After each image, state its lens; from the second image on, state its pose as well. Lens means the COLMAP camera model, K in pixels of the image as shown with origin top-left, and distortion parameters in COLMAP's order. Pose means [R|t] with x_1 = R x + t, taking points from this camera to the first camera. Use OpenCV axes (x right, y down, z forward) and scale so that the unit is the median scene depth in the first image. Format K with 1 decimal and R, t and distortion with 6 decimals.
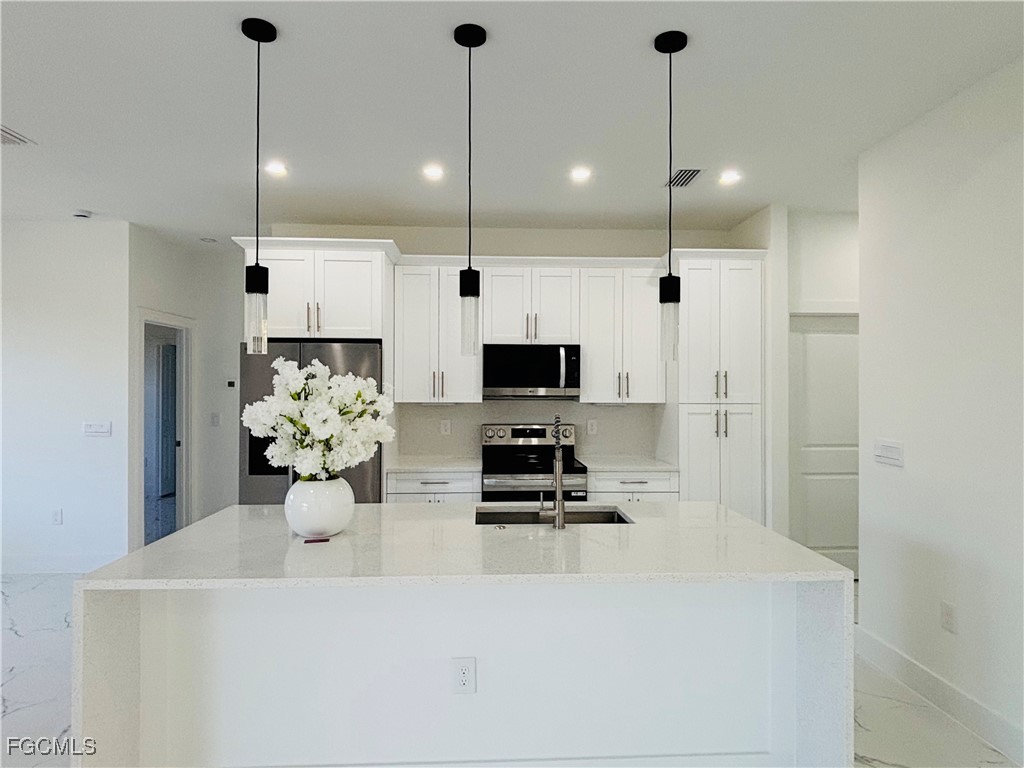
lens RADIAL K [[592.8, 0, 512.0], [0, 592.8, 384.4], [0, 0, 1]] dist [0.007951, -0.001056]
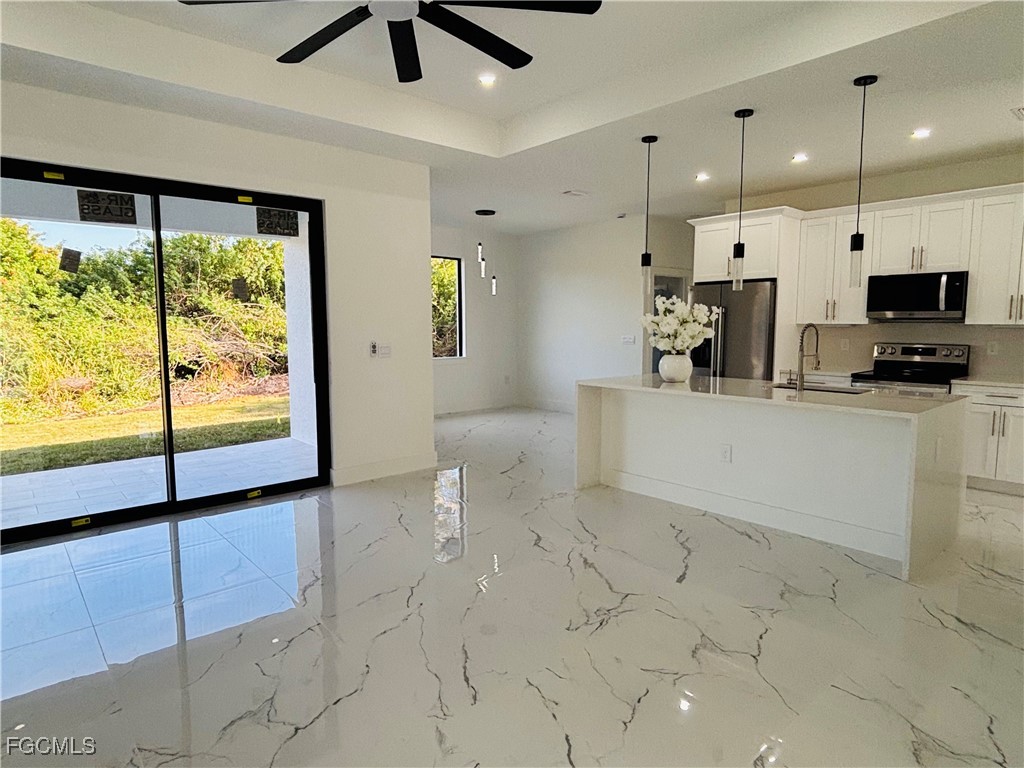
lens RADIAL K [[592.8, 0, 512.0], [0, 592.8, 383.8], [0, 0, 1]] dist [0.007951, -0.001056]
pose [[0.620898, 0.077152, -0.780085, 0.471255], [0.003495, 0.994862, 0.101175, 0.026492], [0.783883, -0.065546, 0.617439, -0.360148]]
